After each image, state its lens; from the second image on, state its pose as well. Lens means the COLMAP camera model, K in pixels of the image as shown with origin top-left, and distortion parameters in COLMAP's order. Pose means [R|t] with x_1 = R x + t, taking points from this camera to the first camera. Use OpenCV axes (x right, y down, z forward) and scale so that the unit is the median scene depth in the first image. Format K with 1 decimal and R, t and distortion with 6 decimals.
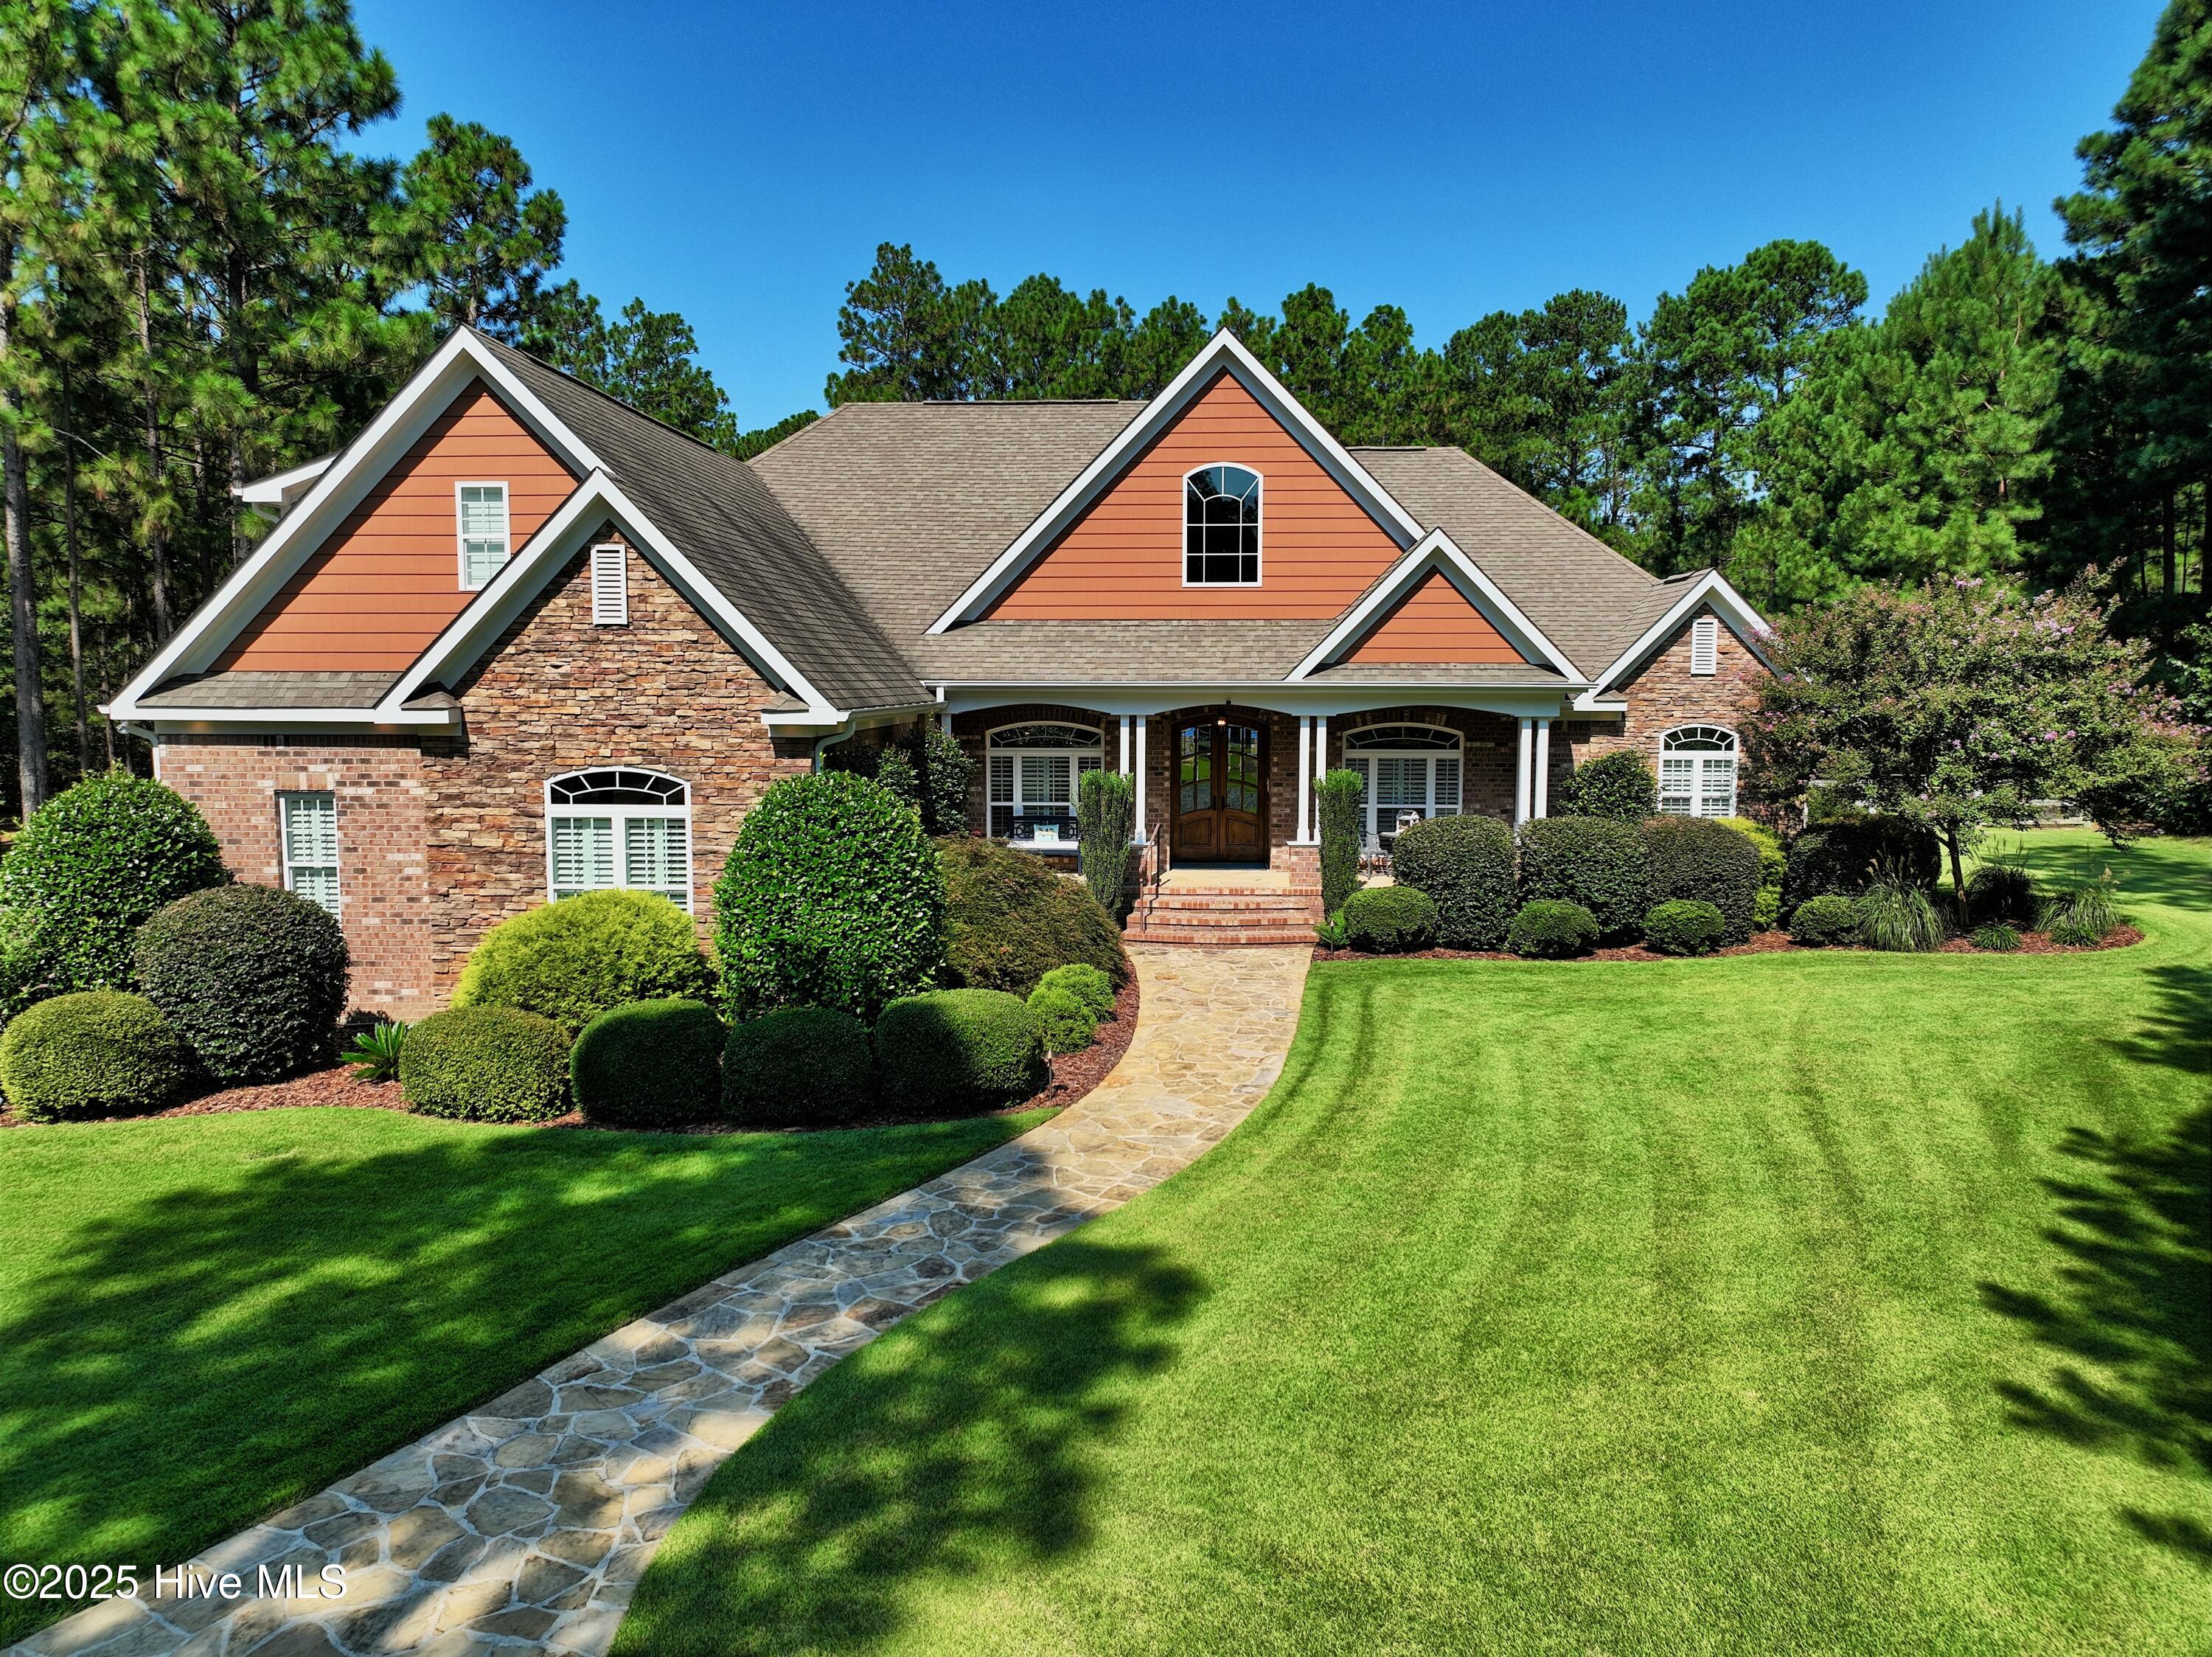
lens RADIAL K [[1514.8, 0, 1106.0], [0, 1514.8, 828.5], [0, 0, 1]] dist [0.004283, 0.000485]
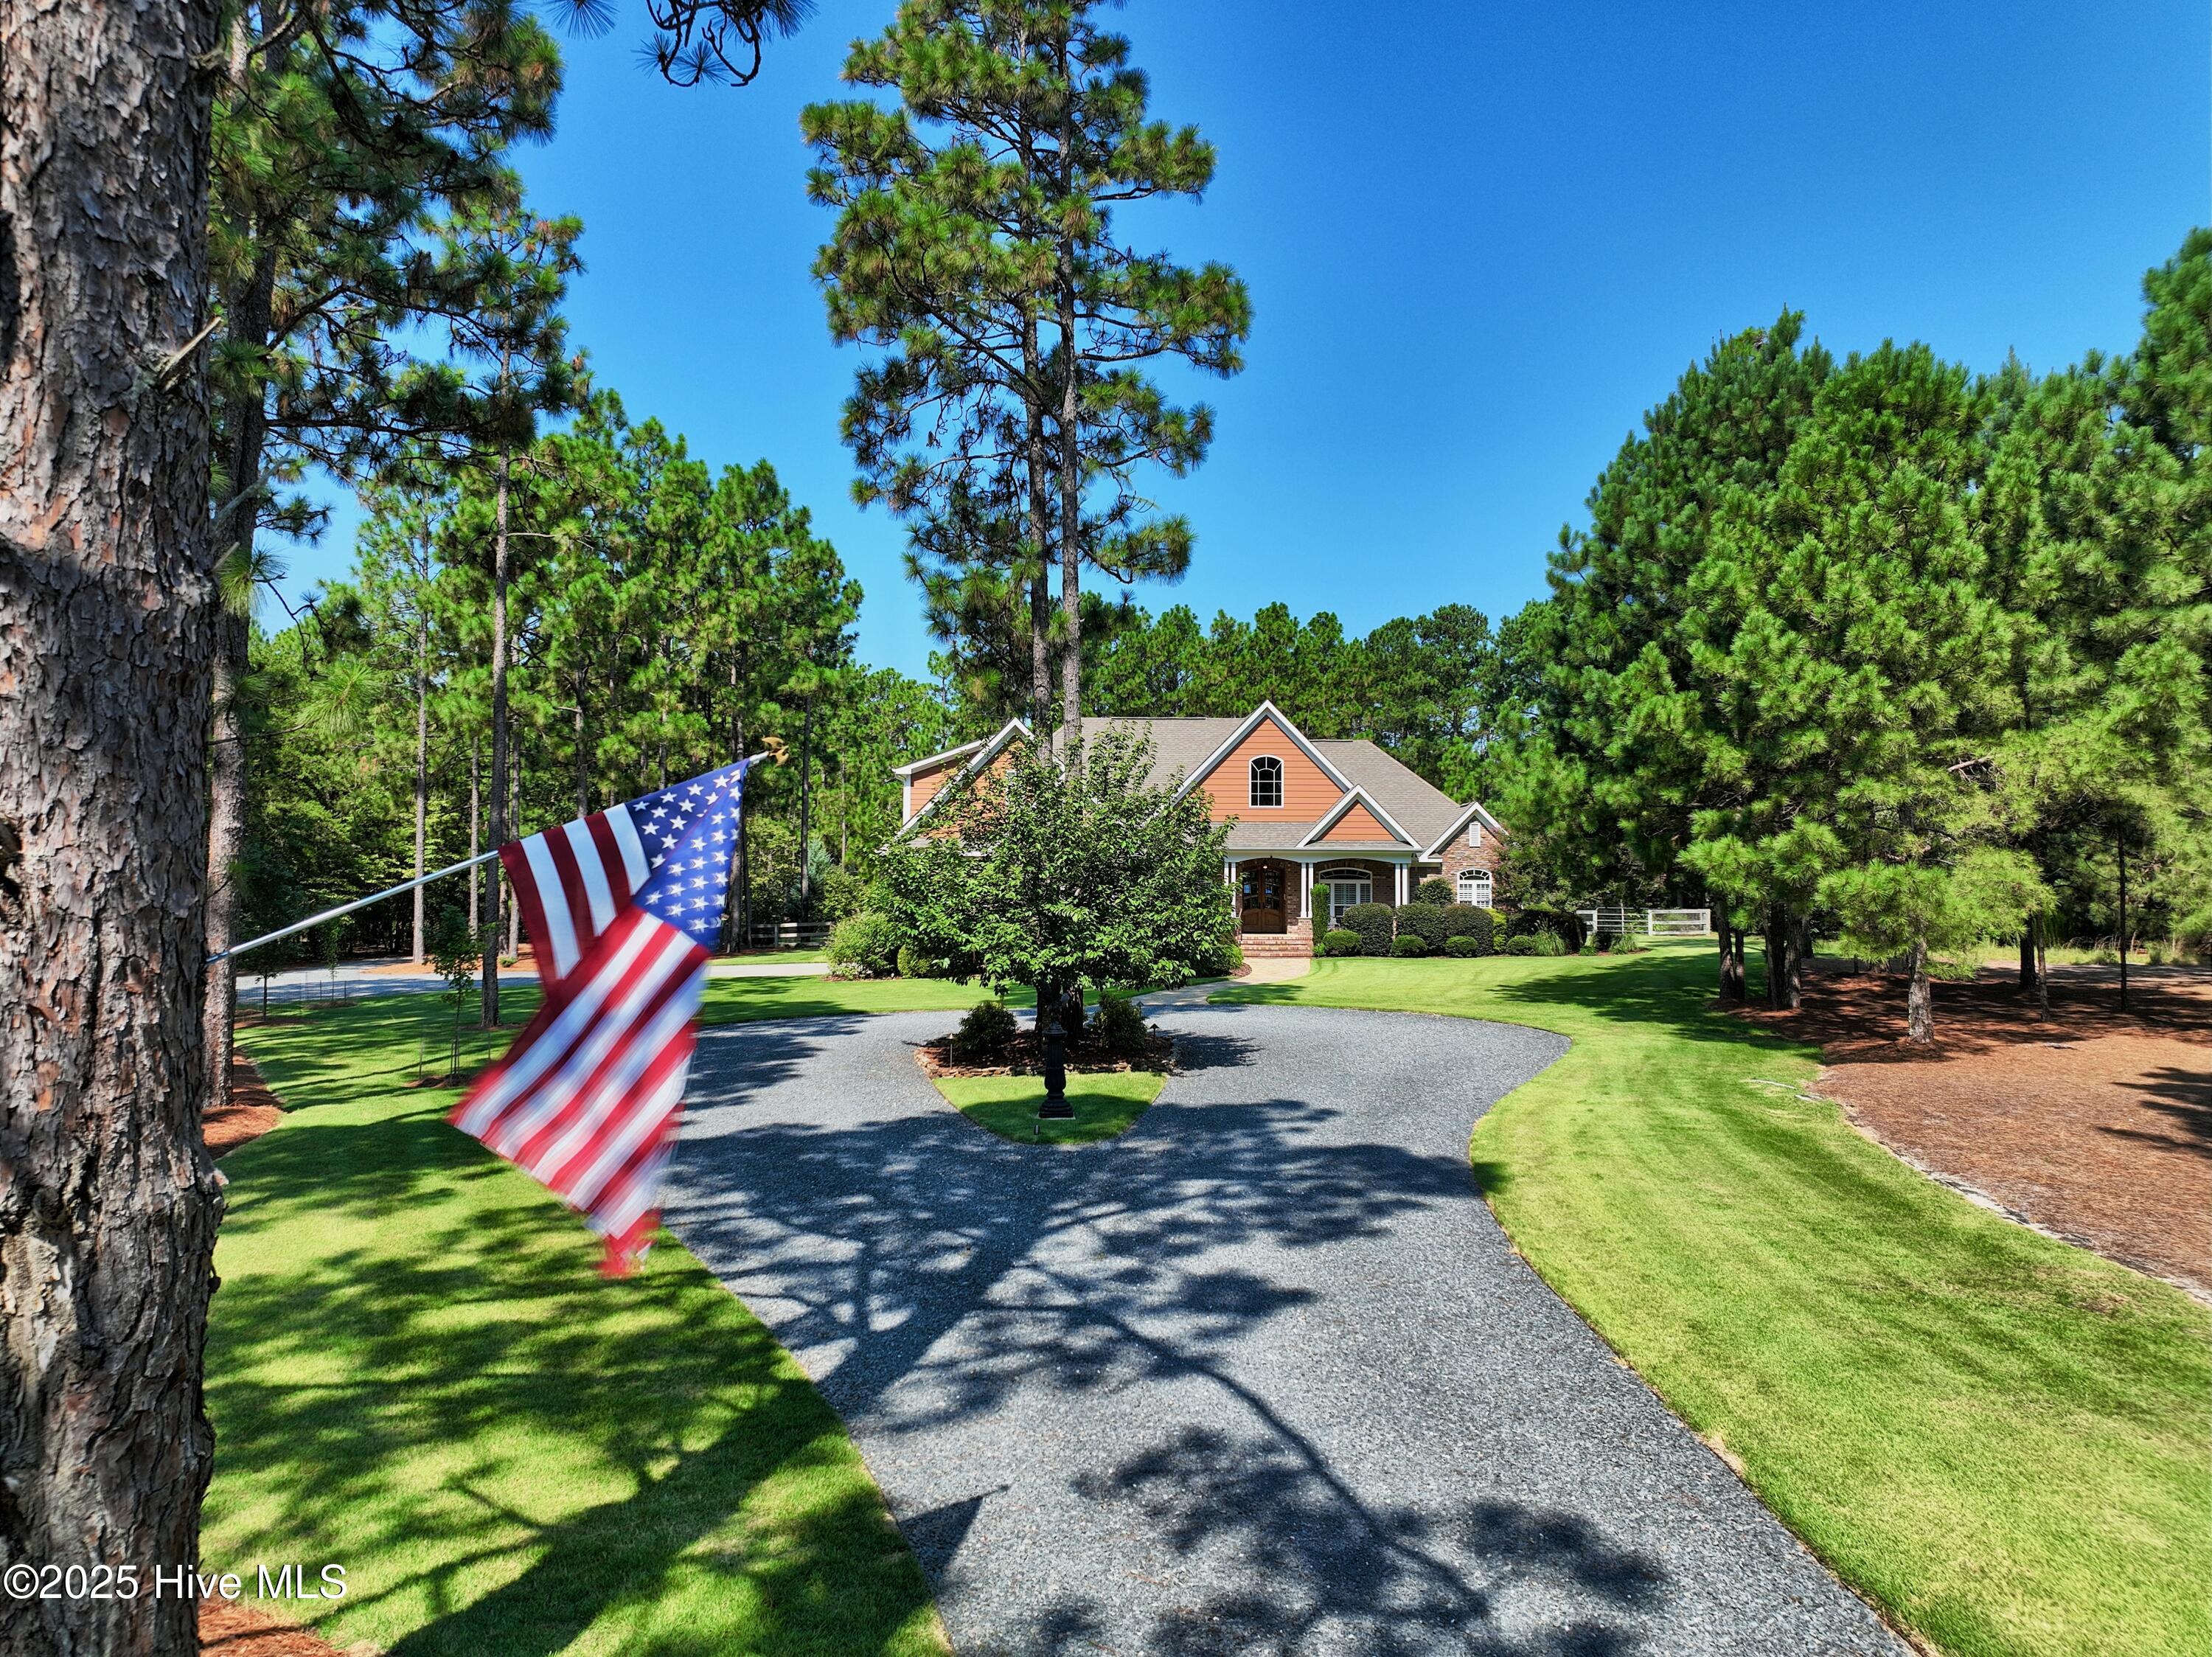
lens RADIAL K [[1513.1, 0, 1108.3], [0, 1513.1, 874.1], [0, 0, 1]] dist [0.002028, 0.000181]
pose [[0.999054, 0.003001, 0.043393, -0.262224], [0.001715, 0.994124, -0.108230, 0.188787], [-0.043463, 0.108202, 0.993178, -1.260529]]
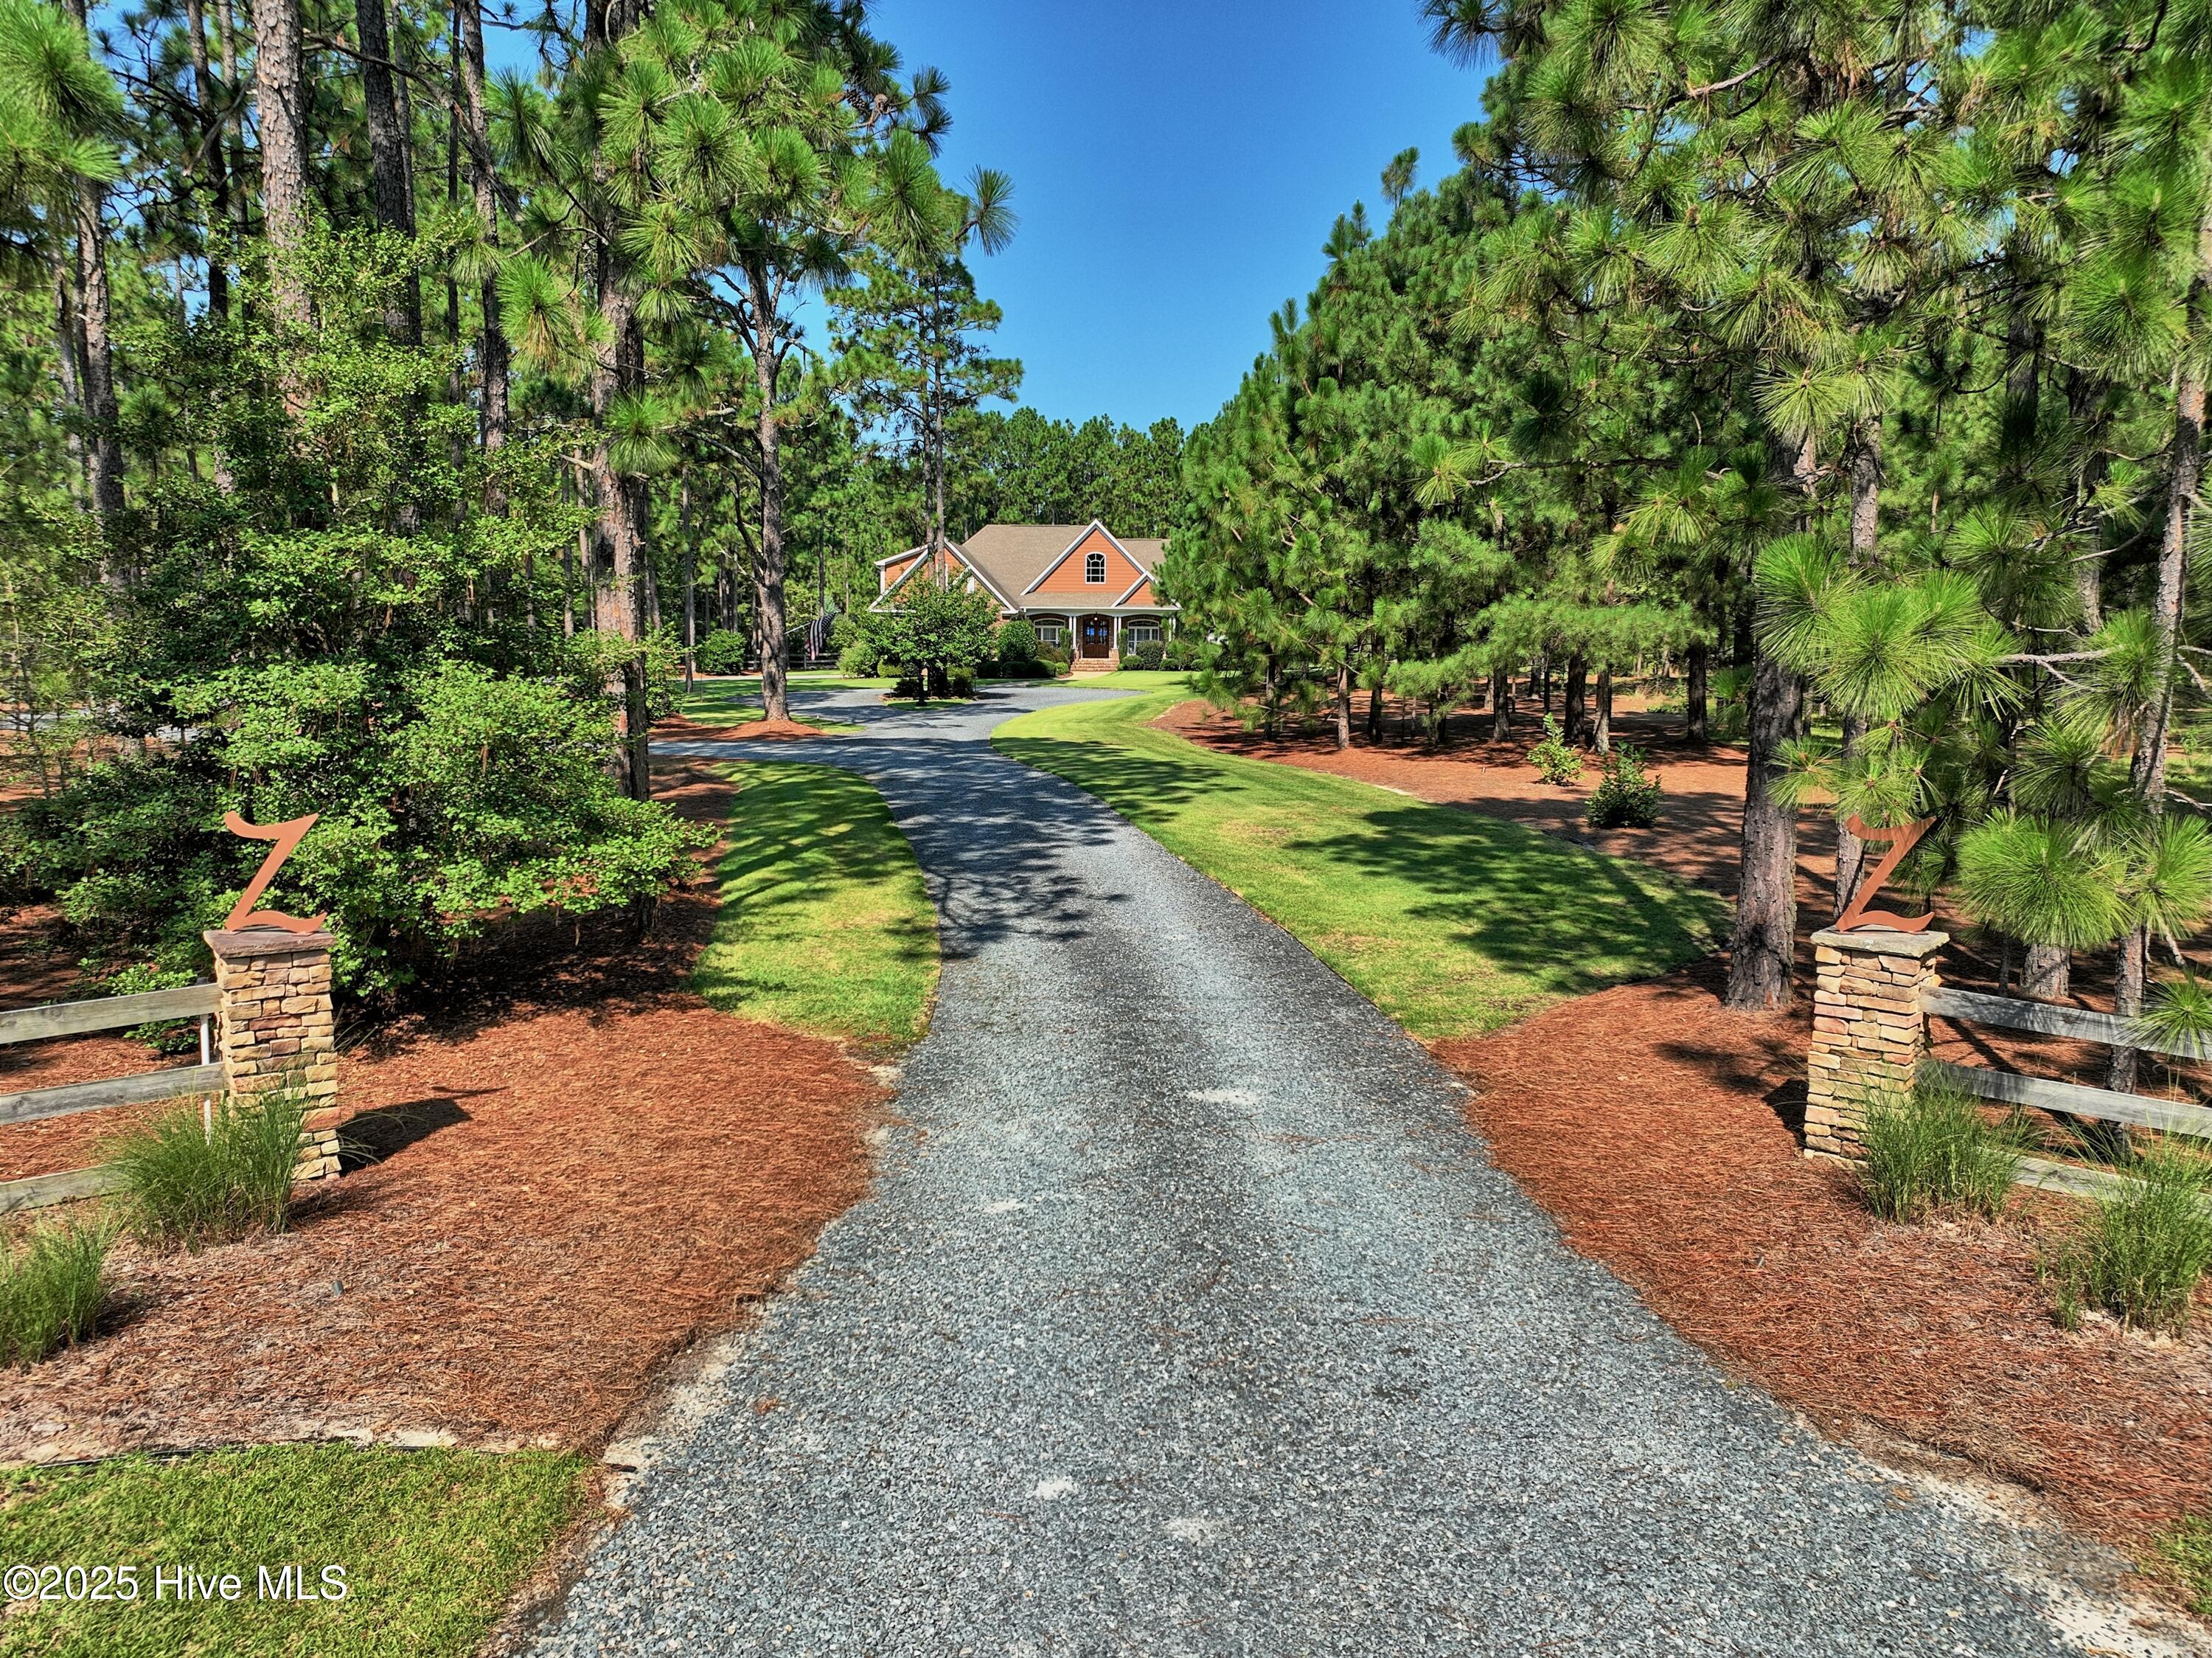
lens RADIAL K [[1514.9, 0, 1106.0], [0, 1514.9, 829.0], [0, 0, 1]] dist [0.004283, 0.000485]
pose [[0.999255, 0.002776, 0.038489, -0.045359], [-0.003879, 0.999583, 0.028615, 0.360300], [-0.038393, -0.028743, 0.998849, -2.914172]]
